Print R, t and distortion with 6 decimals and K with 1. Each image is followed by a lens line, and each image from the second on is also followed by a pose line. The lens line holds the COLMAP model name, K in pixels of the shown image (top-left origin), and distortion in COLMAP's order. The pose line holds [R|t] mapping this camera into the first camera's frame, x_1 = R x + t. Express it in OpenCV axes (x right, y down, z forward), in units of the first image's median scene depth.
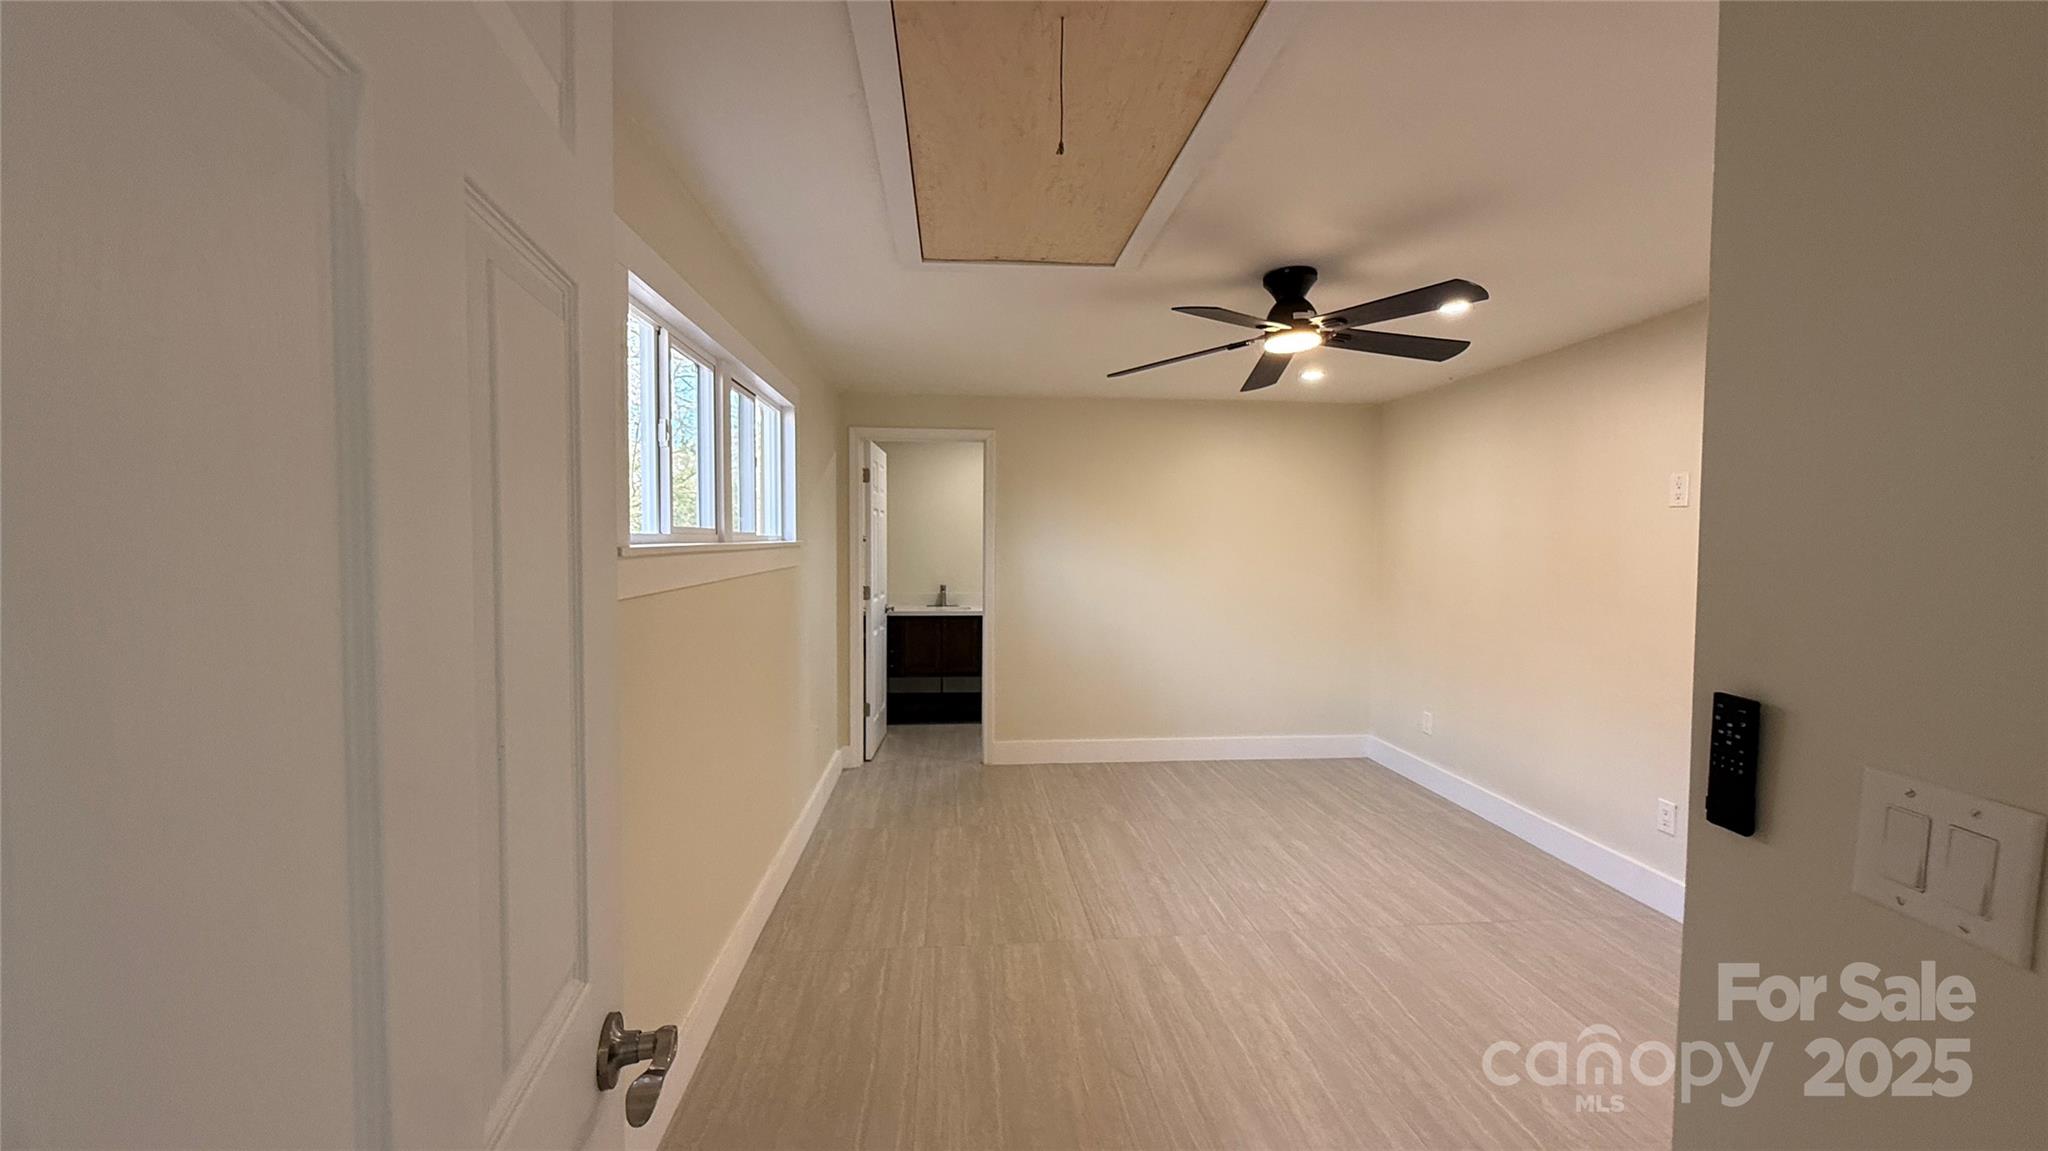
lens RADIAL K [[816.6, 0, 1030.9], [0, 816.6, 574.5], [0, 0, 1]] dist [0.000285, 0.000230]
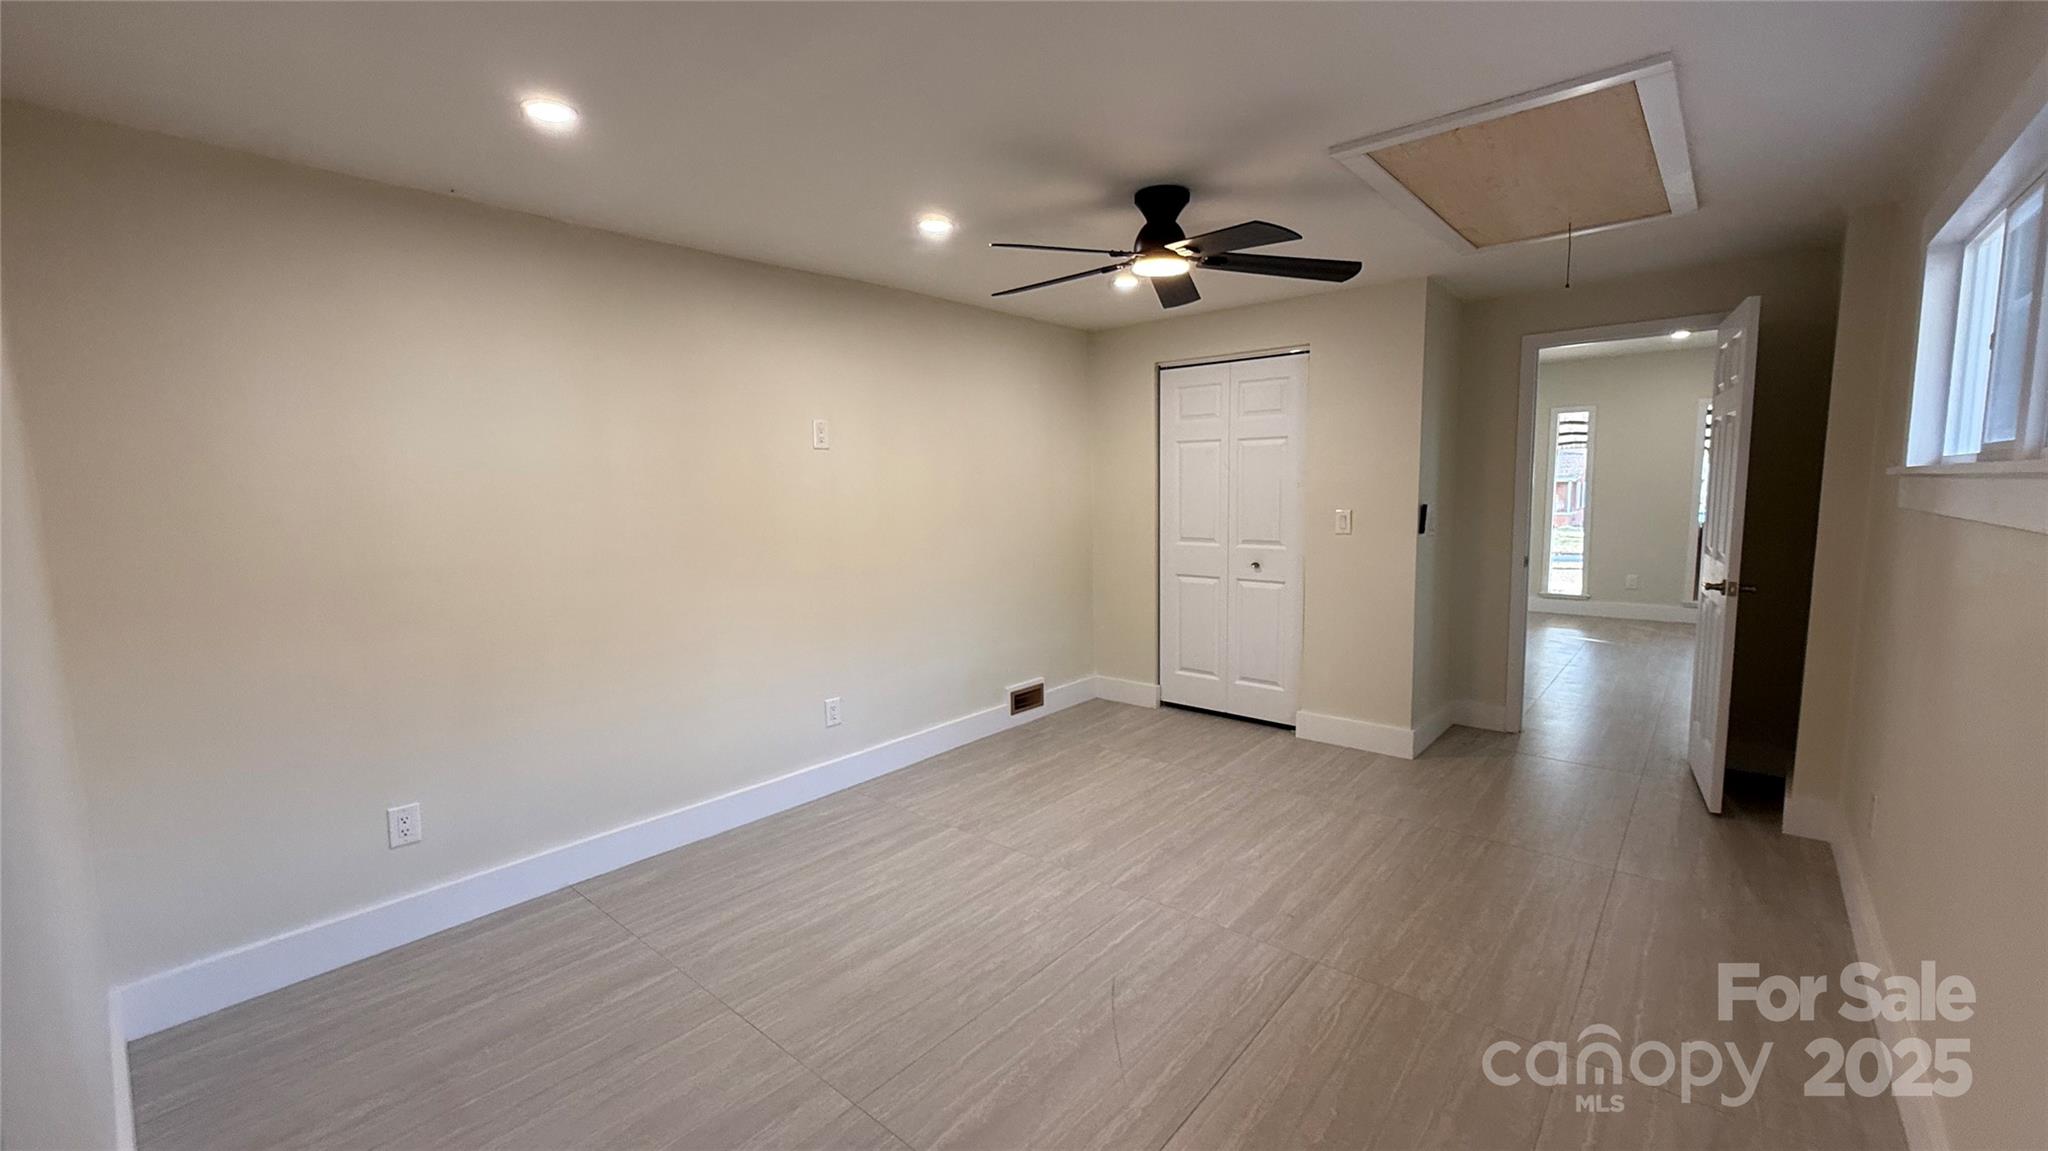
lens RADIAL K [[816.6, 0, 1030.9], [0, 816.6, 574.5], [0, 0, 1]] dist [0.000285, 0.000230]
pose [[-0.693577, -0.072812, 0.716694, -0.267536], [0.044002, 0.988739, 0.143033, -0.060734], [-0.719038, 0.130740, -0.682563, 1.643734]]
